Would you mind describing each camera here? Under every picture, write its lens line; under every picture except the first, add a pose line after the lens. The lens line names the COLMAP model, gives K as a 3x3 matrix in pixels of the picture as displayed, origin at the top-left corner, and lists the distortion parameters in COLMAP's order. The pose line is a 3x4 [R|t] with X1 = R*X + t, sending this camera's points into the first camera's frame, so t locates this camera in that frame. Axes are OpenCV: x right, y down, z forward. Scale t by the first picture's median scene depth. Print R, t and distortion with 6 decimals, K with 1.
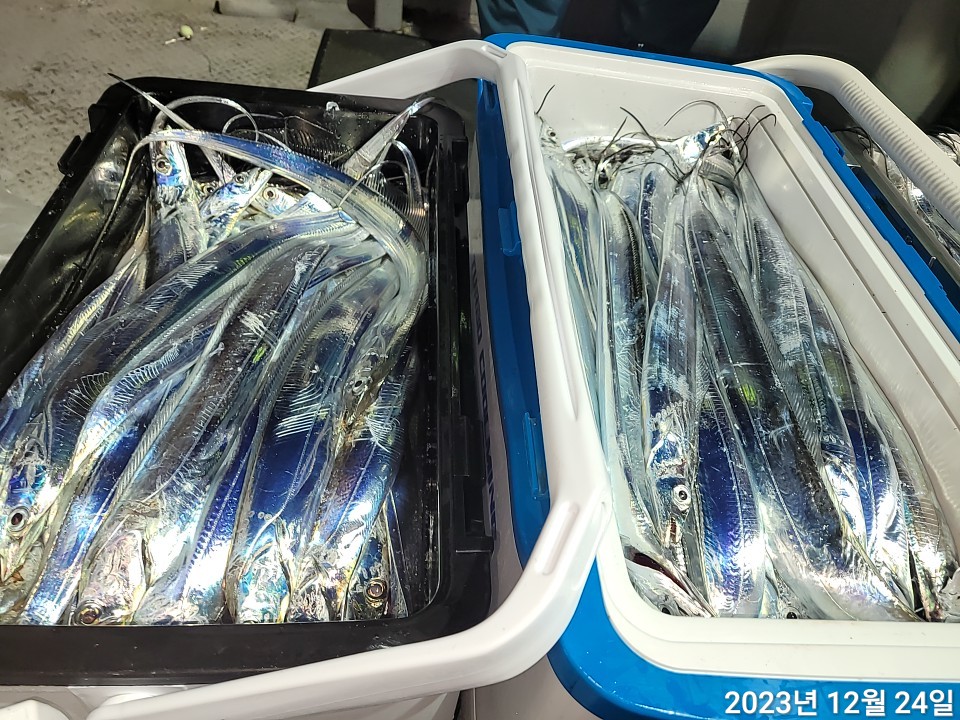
lens RADIAL K [[727.2, 0, 491.8], [0, 727.2, 361.8], [0, 0, 1]] dist [0.046313, -0.024742]
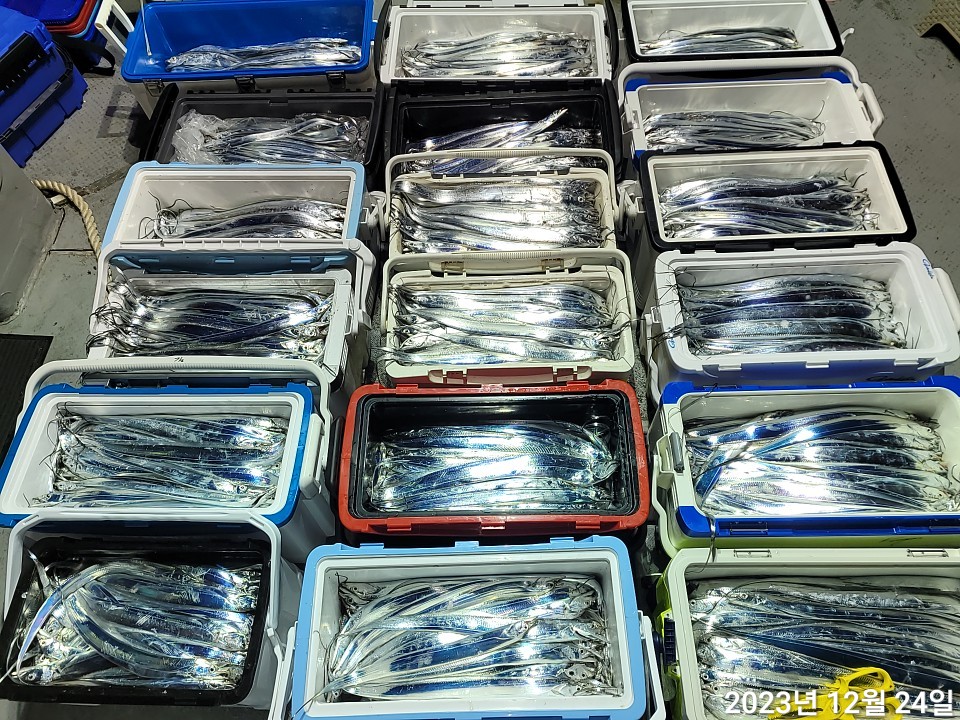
lens RADIAL K [[710.8, 0, 486.1], [0, 710.8, 354.8], [0, 0, 1]] dist [0.058680, -0.041478]
pose [[0.079603, -0.927733, 0.364658, -0.279870], [0.748515, 0.297224, 0.592776, -1.006278], [-0.658322, 0.225765, 0.718082, -2.093818]]
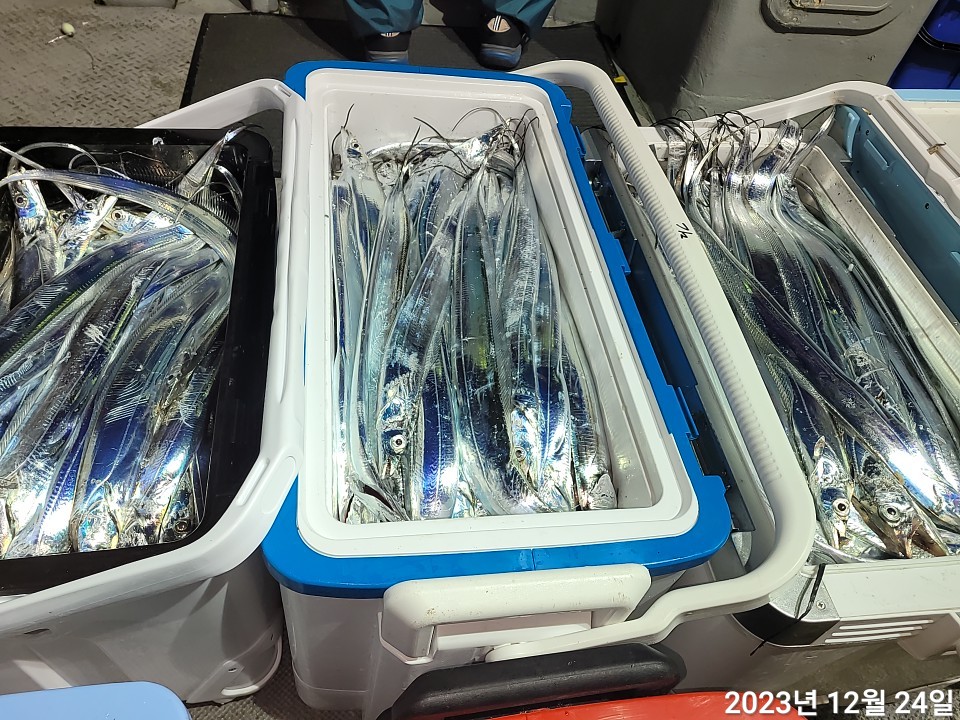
lens RADIAL K [[727.2, 0, 481.3], [0, 727.2, 360.6], [0, 0, 1]] dist [0.046313, -0.024742]
pose [[0.996747, -0.076019, 0.026785, 0.307996], [0.073510, 0.993692, 0.084690, -0.063894], [-0.033054, -0.082445, 0.996047, -0.311565]]
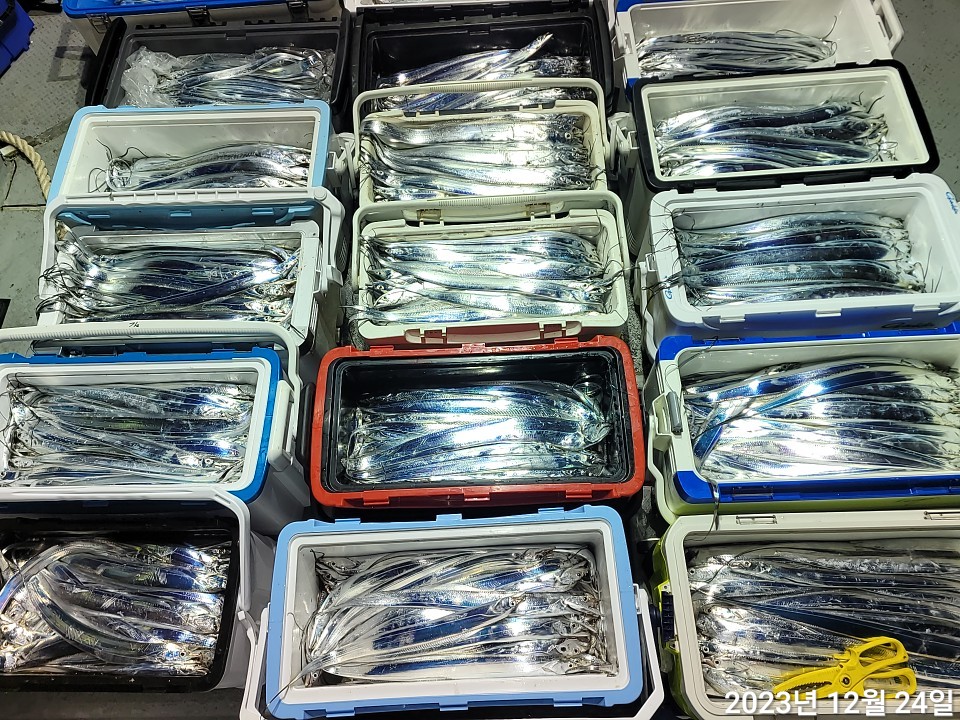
lens RADIAL K [[710.8, 0, 475.1], [0, 710.8, 353.9], [0, 0, 1]] dist [0.058680, -0.041478]
pose [[0.059120, -0.955089, 0.290360, -0.138492], [0.760705, 0.231451, 0.606431, -0.833528], [-0.646400, 0.185026, 0.740224, -1.971799]]
